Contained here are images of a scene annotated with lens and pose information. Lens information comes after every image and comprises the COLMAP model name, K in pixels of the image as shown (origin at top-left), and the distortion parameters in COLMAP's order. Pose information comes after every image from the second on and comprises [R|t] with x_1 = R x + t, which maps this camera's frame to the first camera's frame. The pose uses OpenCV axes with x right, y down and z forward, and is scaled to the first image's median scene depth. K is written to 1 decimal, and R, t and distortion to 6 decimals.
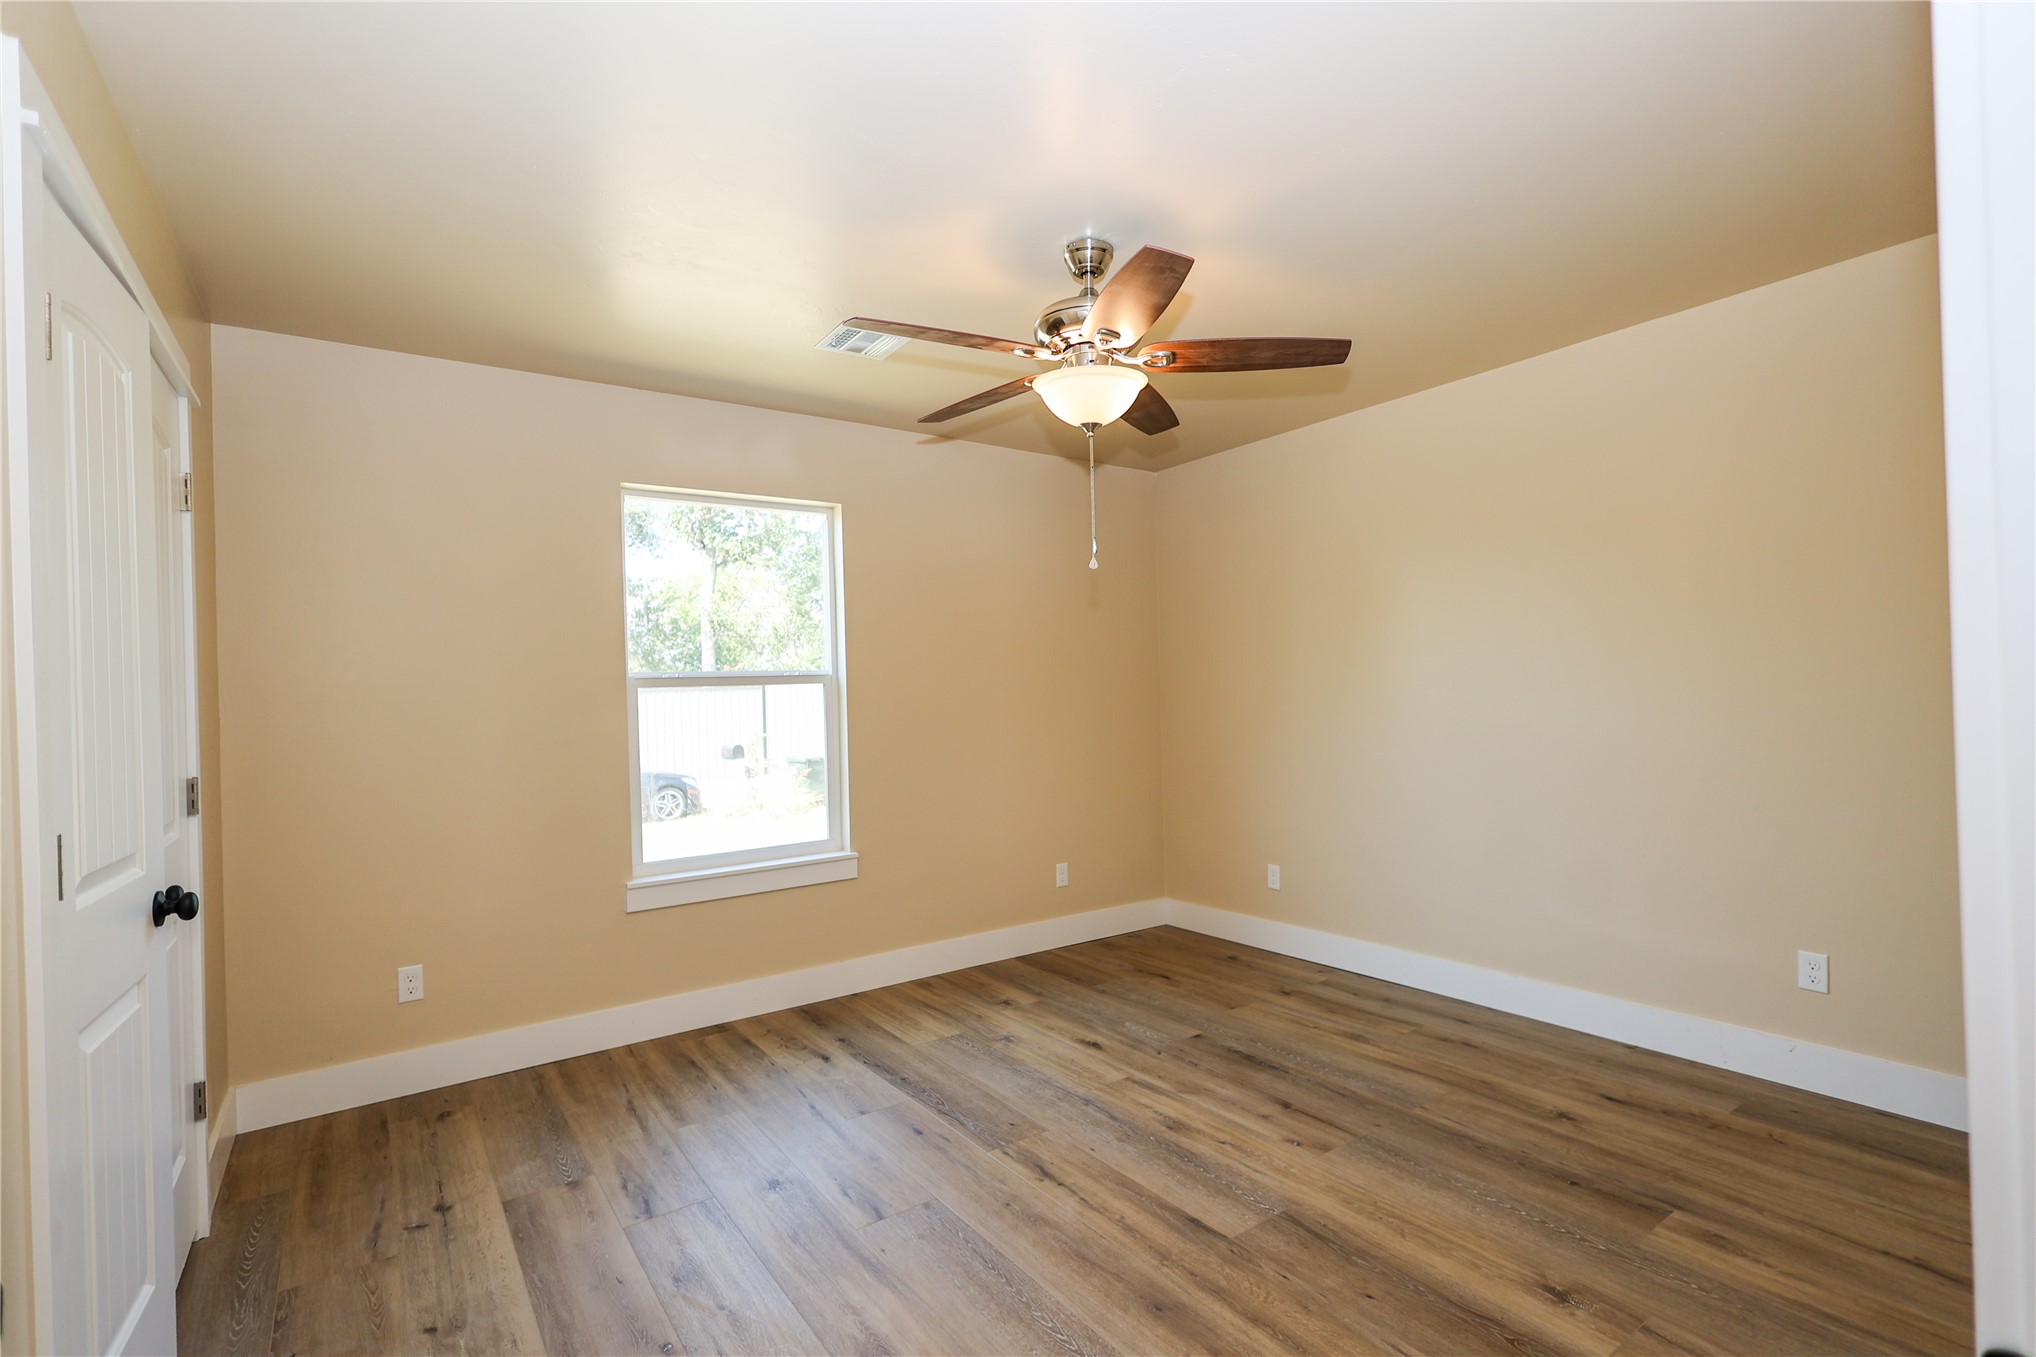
lens RADIAL K [[938.6, 0, 1017.8], [0, 938.6, 678.7], [0, 0, 1]] dist [-0.002831, 0.000446]
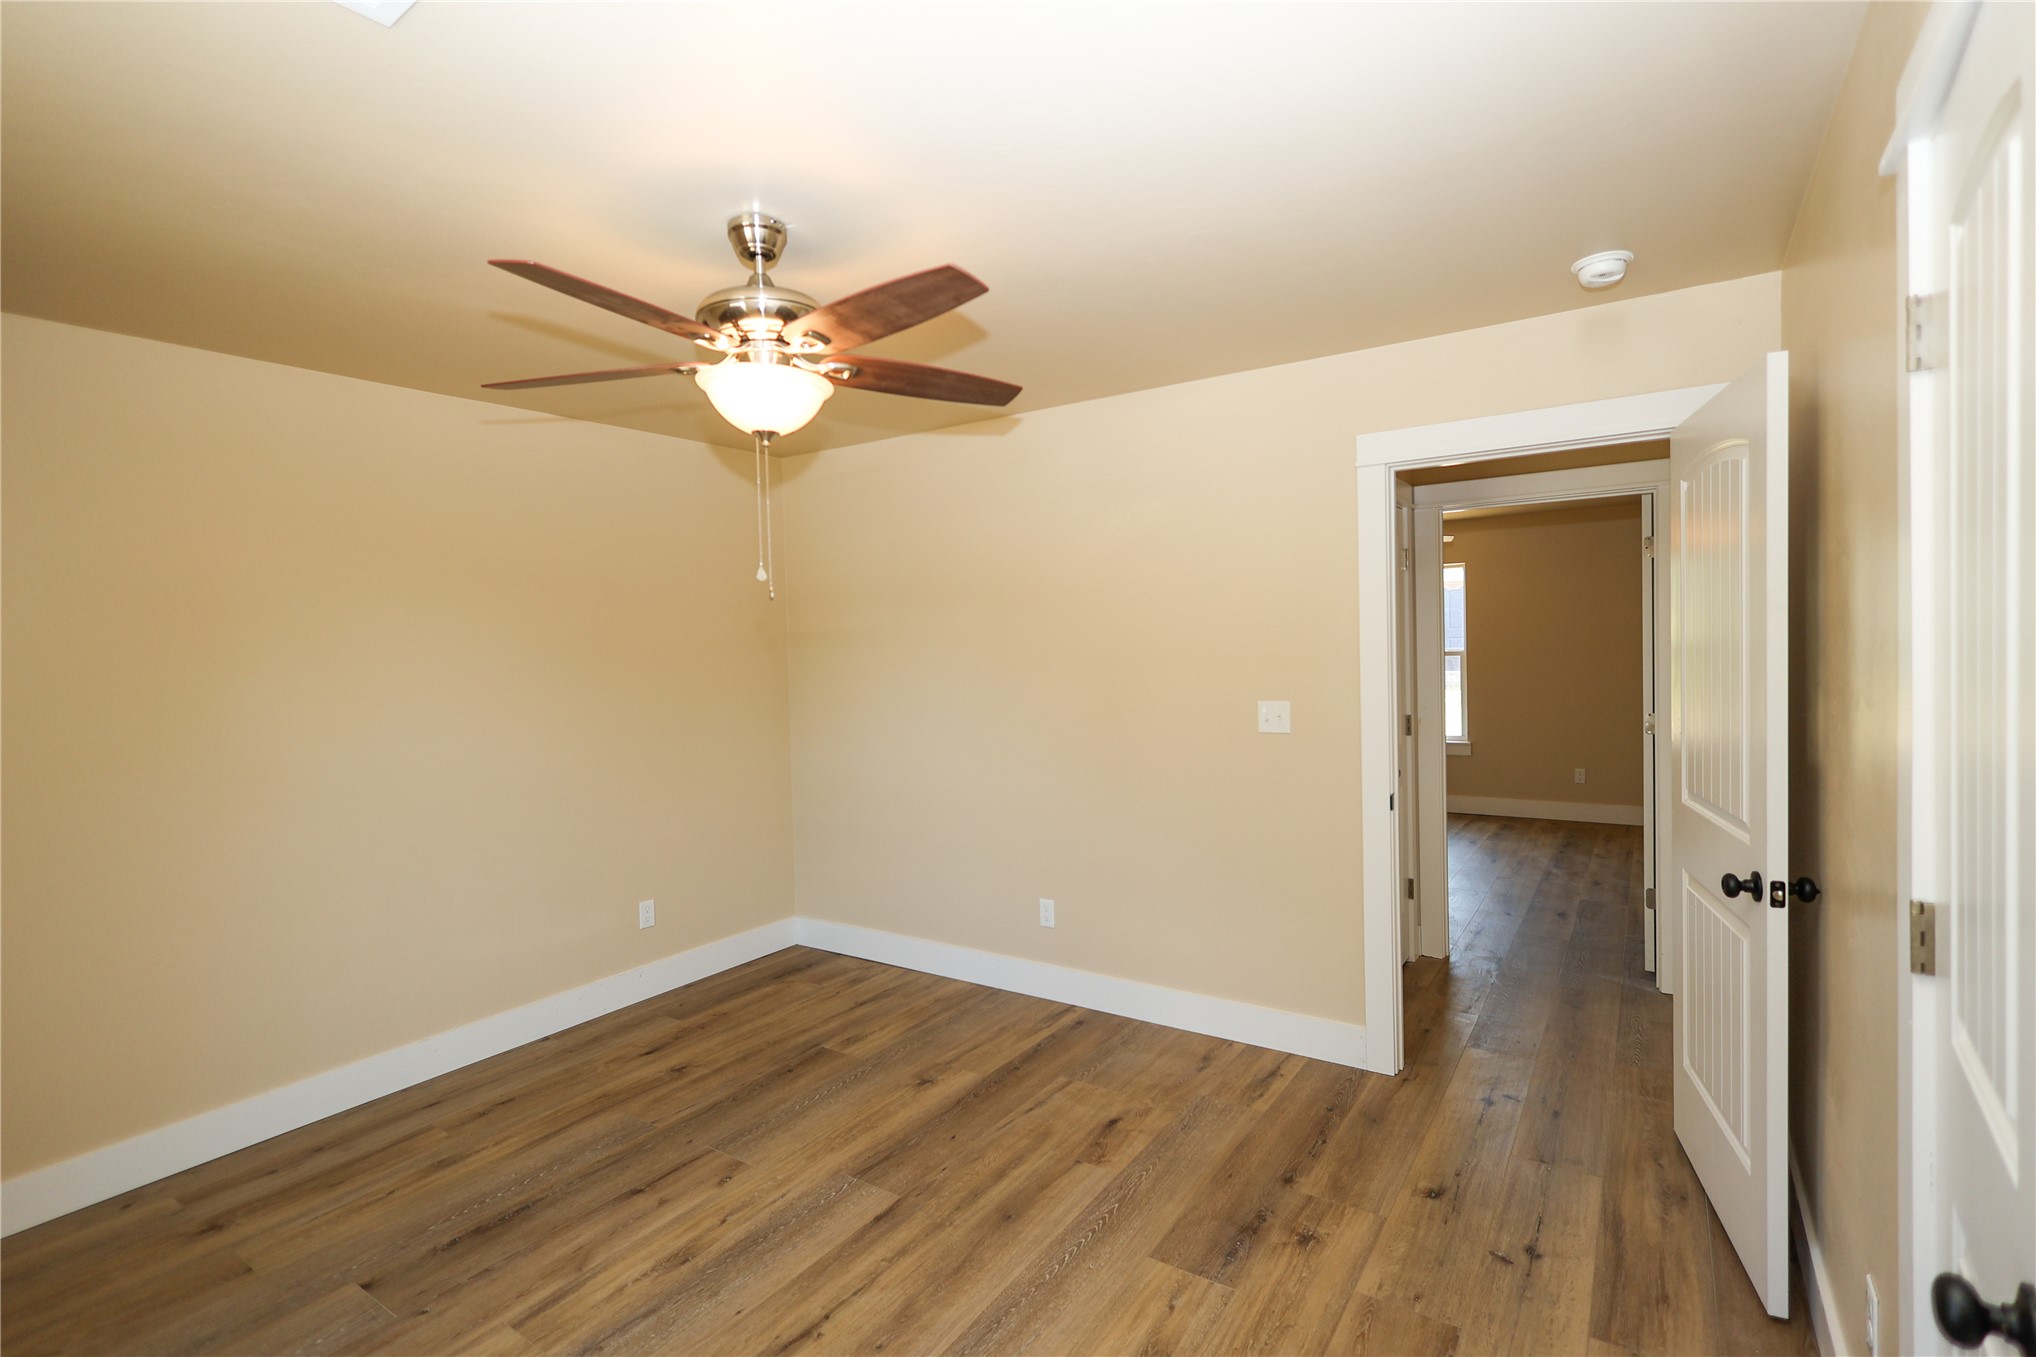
lens RADIAL K [[938.6, 0, 1017.8], [0, 938.6, 678.7], [0, 0, 1]] dist [-0.002831, 0.000446]
pose [[-0.353180, 0.009485, 0.935507, -0.756187], [0.031370, 0.999506, 0.001709, -0.037580], [-0.935030, 0.029950, -0.353303, 1.028990]]
